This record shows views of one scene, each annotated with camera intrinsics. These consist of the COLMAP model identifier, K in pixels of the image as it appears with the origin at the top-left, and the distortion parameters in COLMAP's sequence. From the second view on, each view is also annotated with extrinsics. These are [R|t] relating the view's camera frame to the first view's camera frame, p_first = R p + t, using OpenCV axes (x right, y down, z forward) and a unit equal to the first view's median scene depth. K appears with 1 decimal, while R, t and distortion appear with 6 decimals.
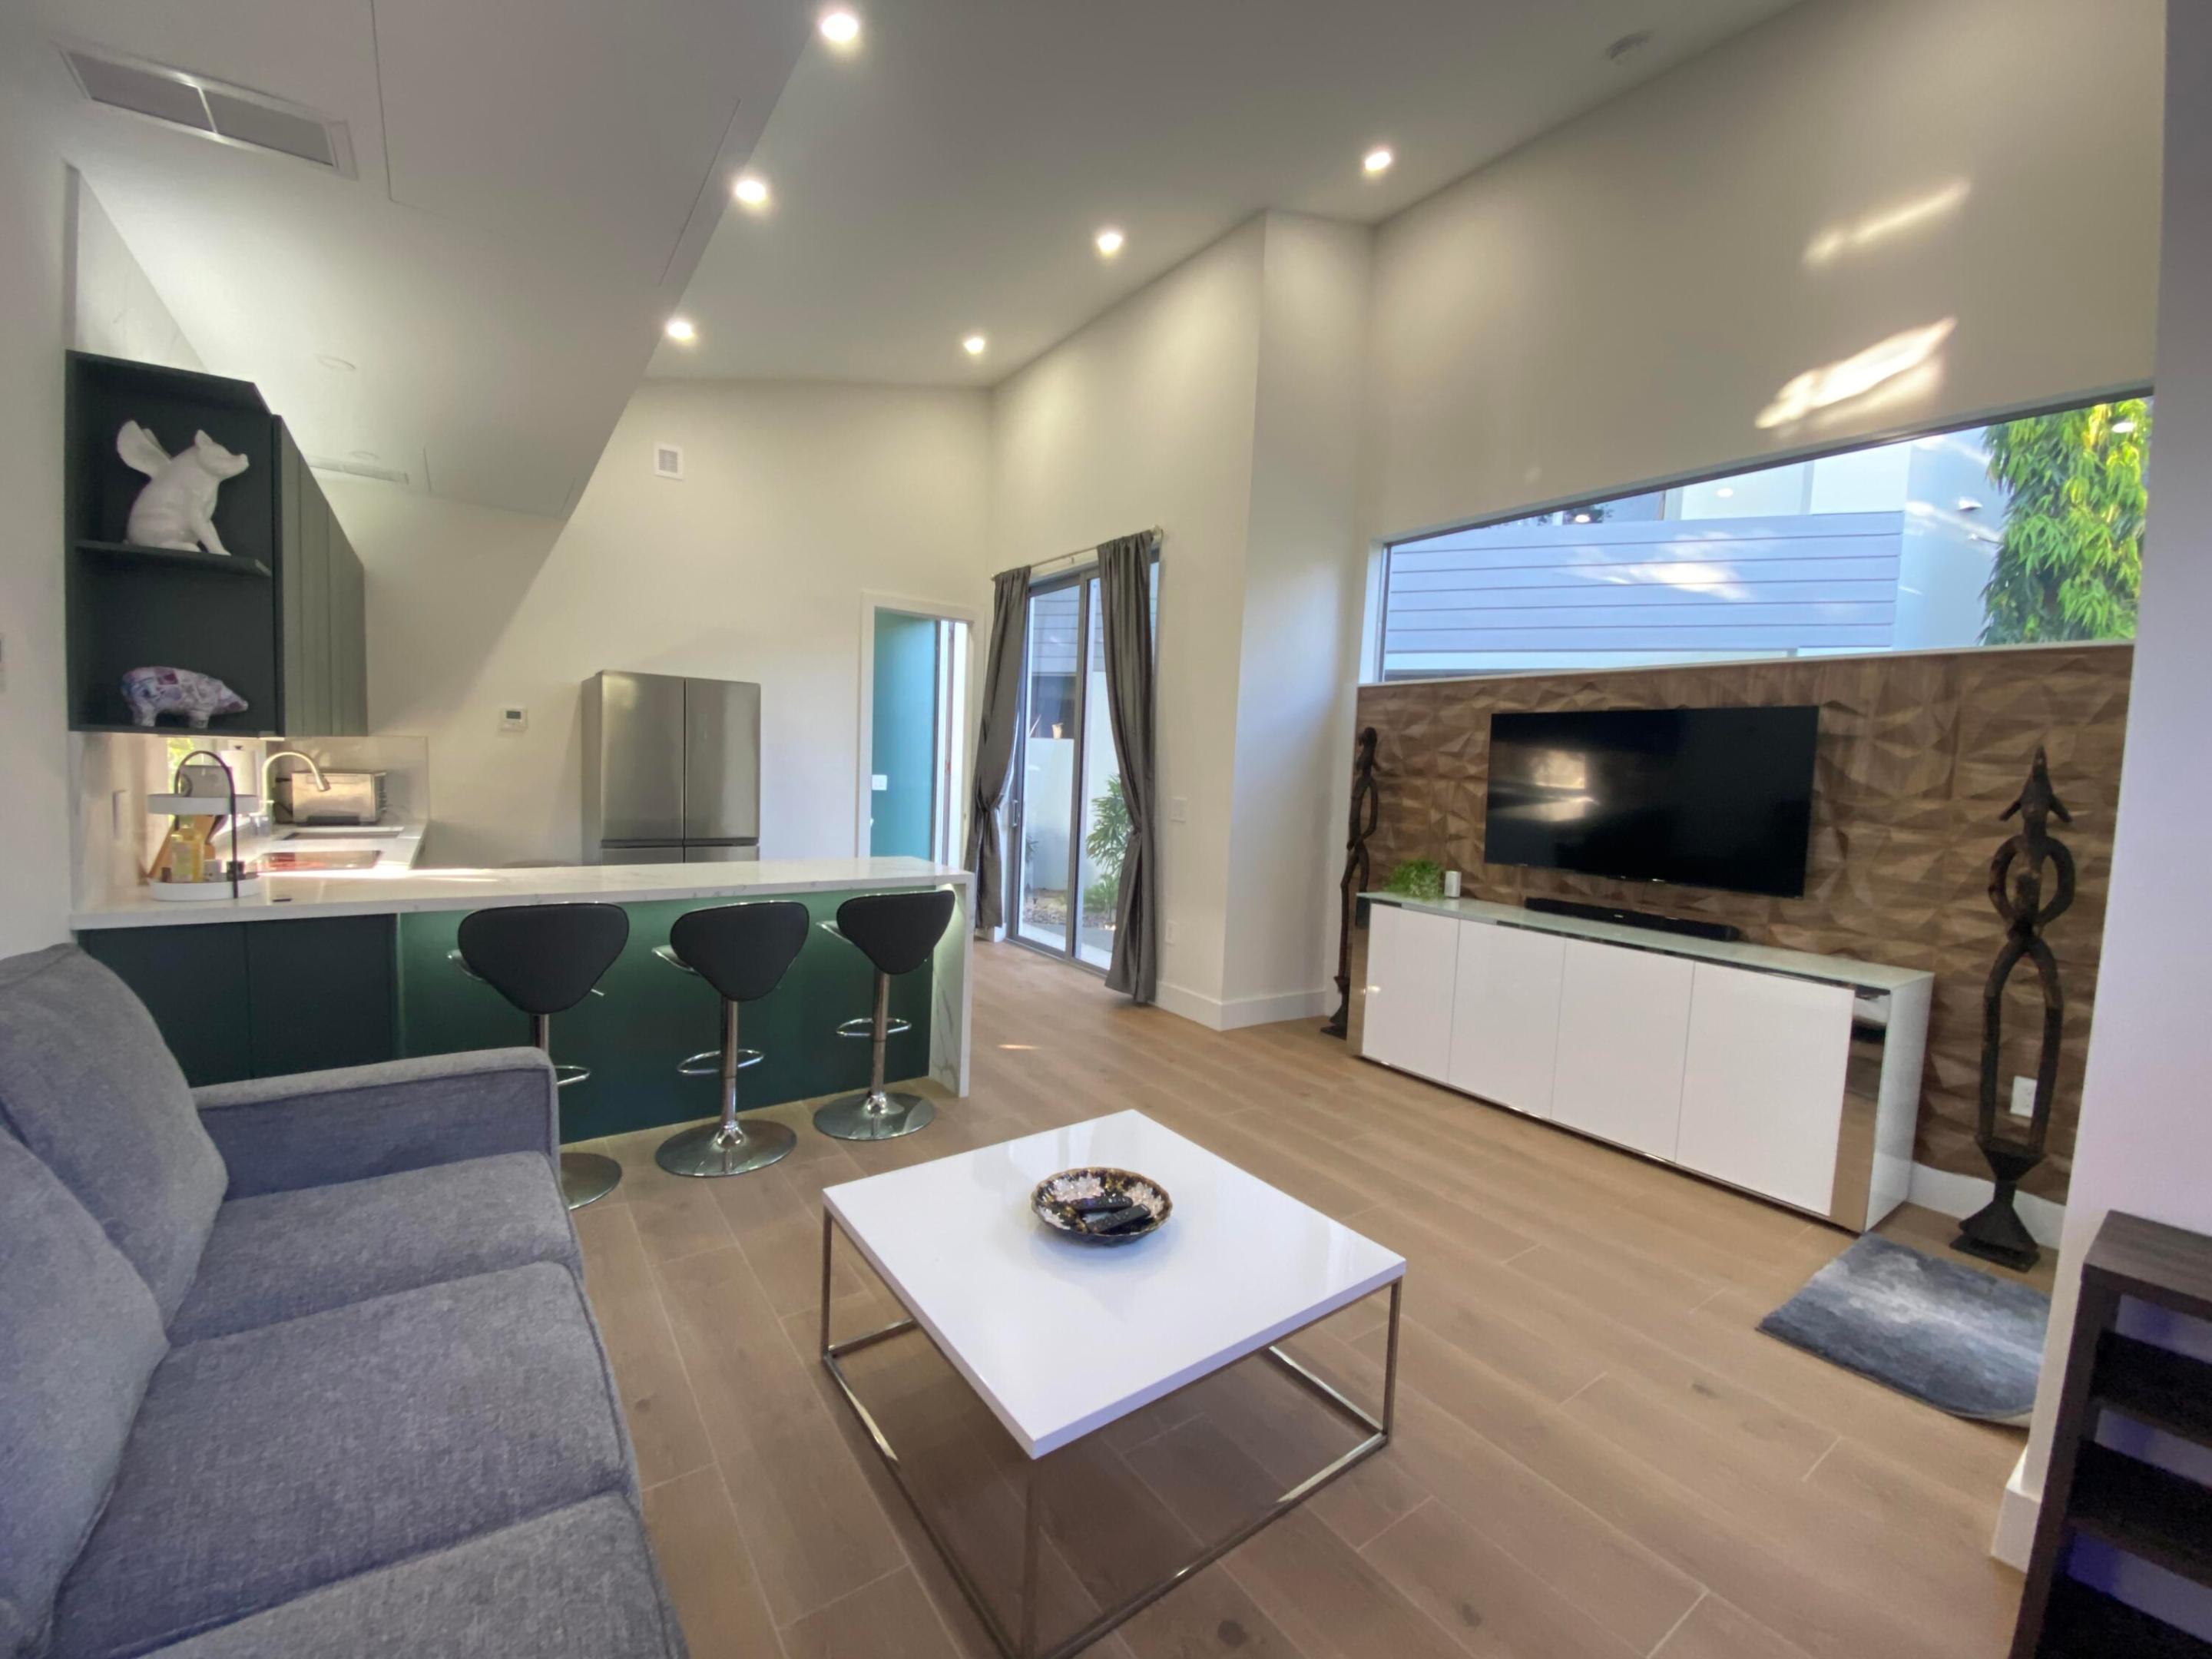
lens RADIAL K [[879.4, 0, 1106.0], [0, 879.4, 829.5], [0, 0, 1]] dist [0.015469, -0.016884]
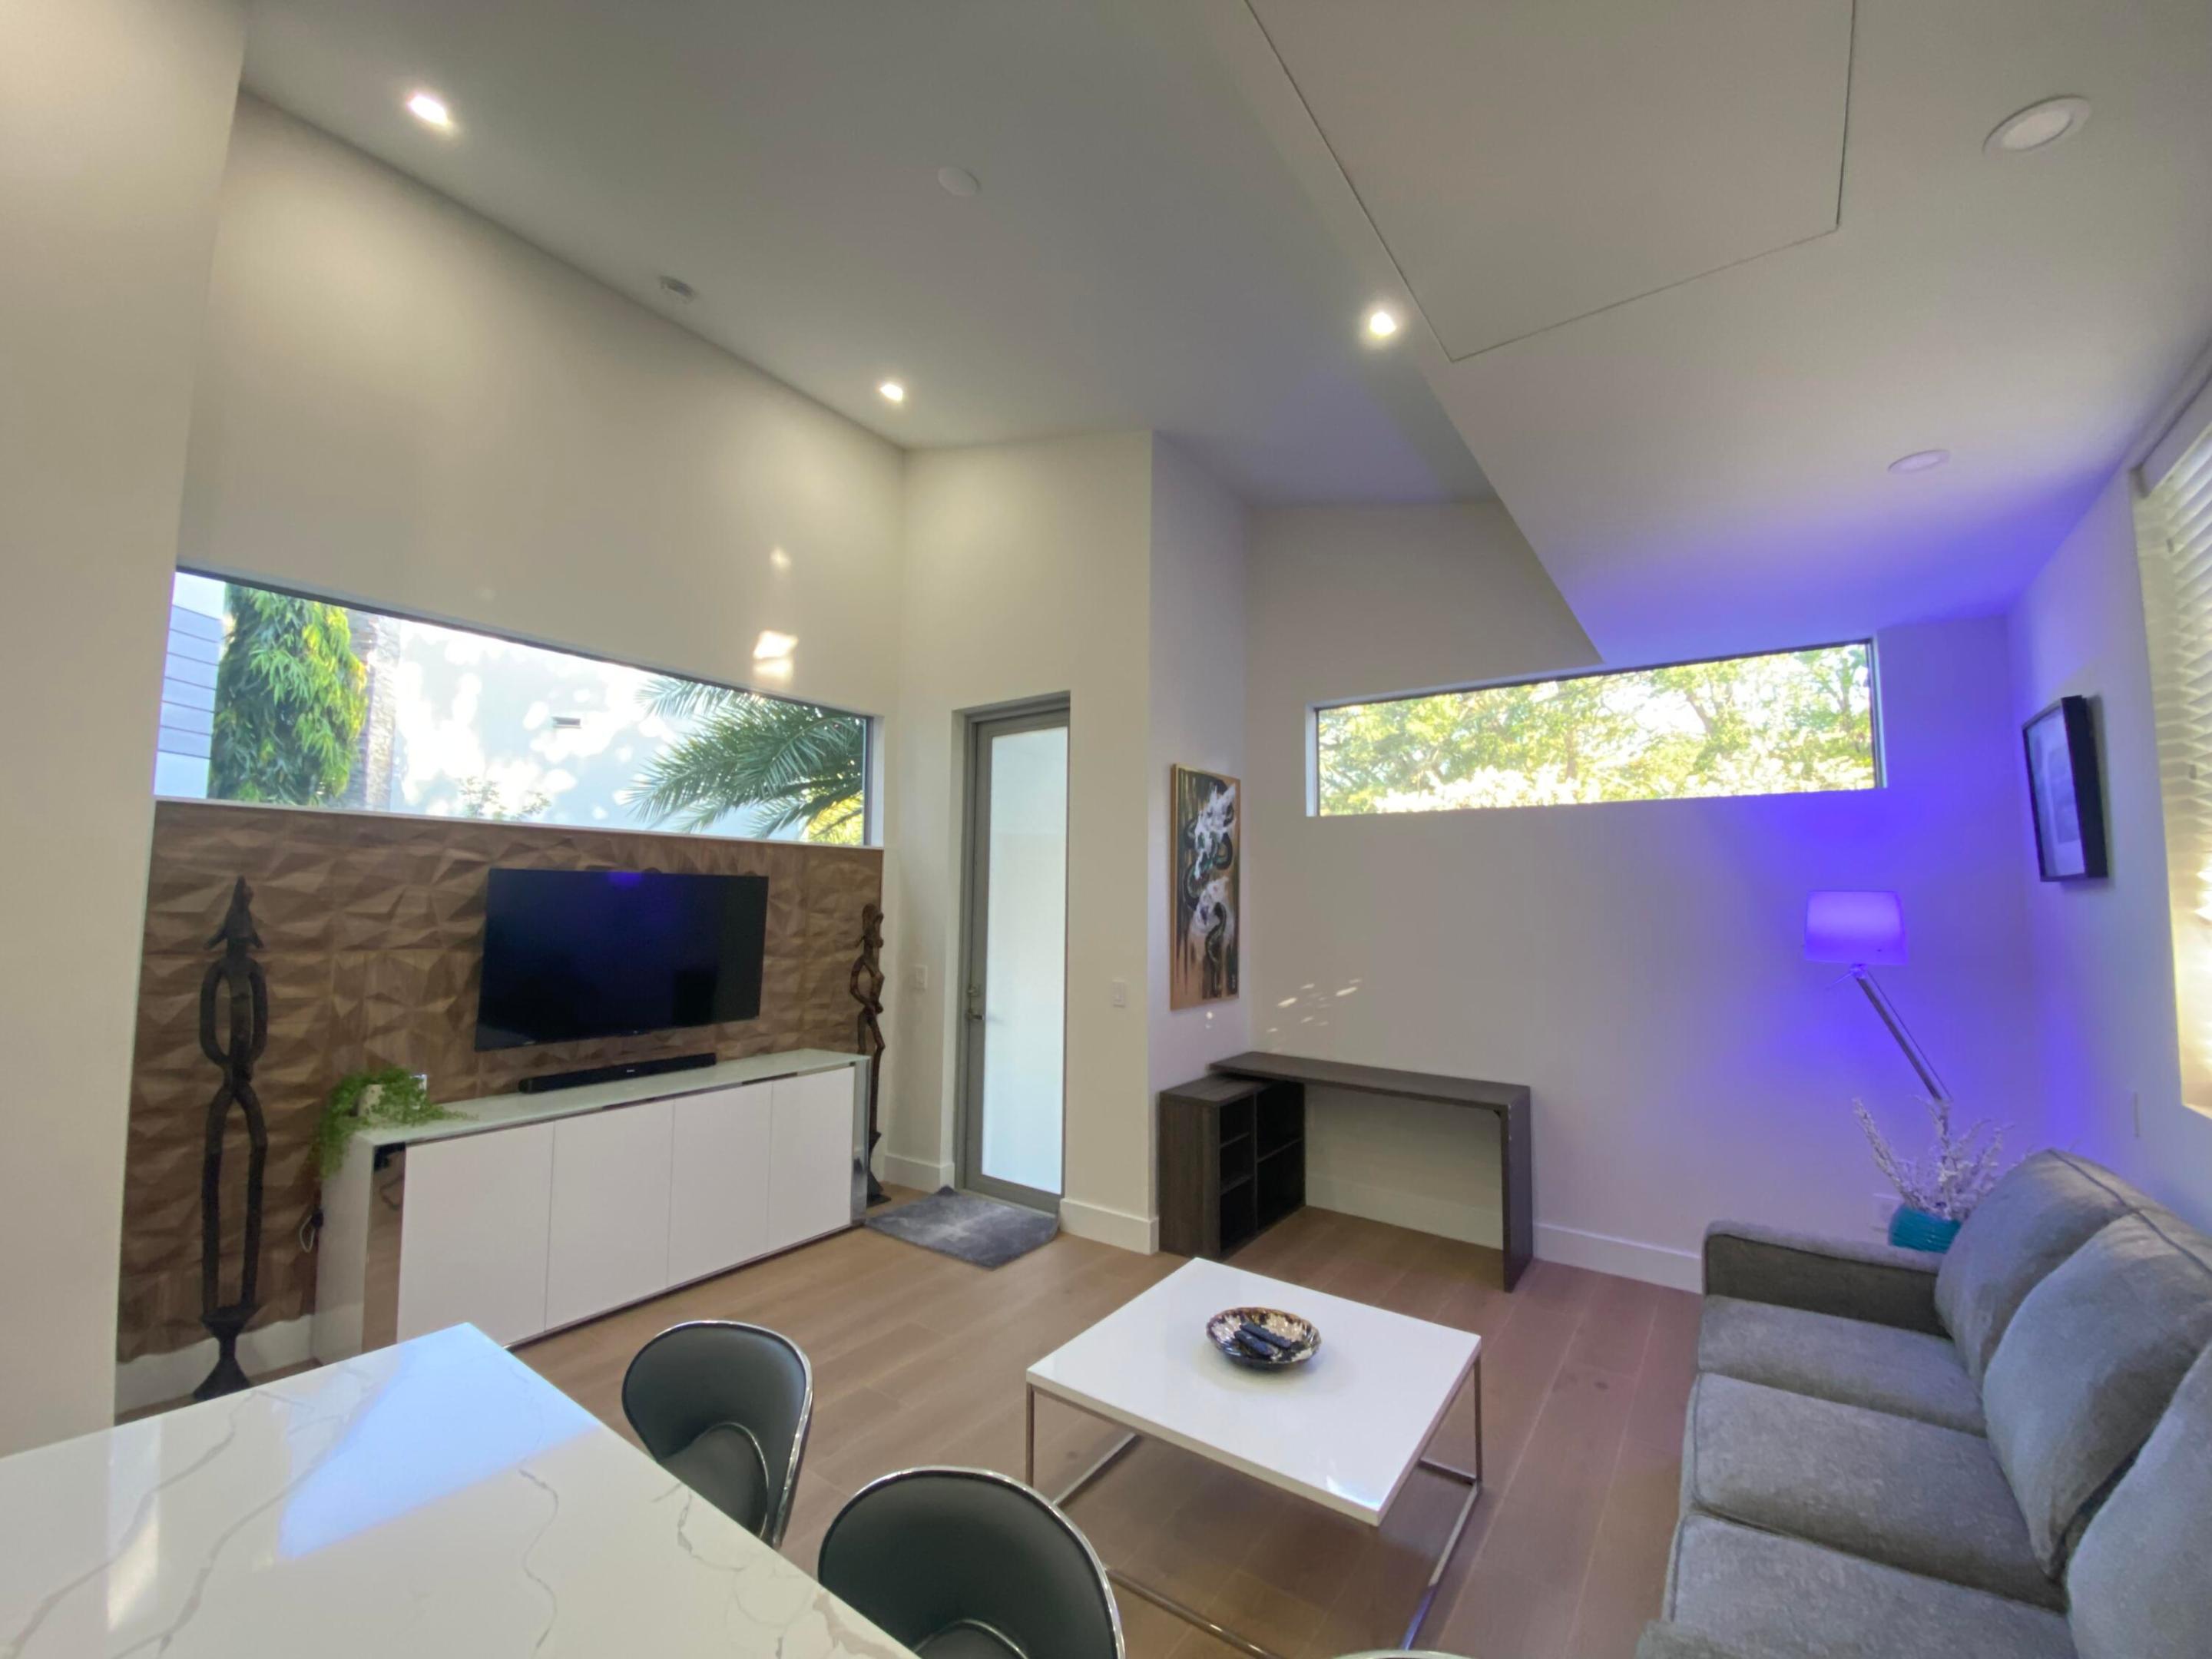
lens RADIAL K [[901.1, 0, 1106.0], [0, 901.1, 829.5], [0, 0, 1]] dist [-0.000106, -0.018320]
pose [[-0.313423, 0.033087, 0.949037, -0.501843], [0.050504, 0.998559, -0.018134, -0.113965], [-0.948270, 0.042246, -0.314643, 0.664522]]
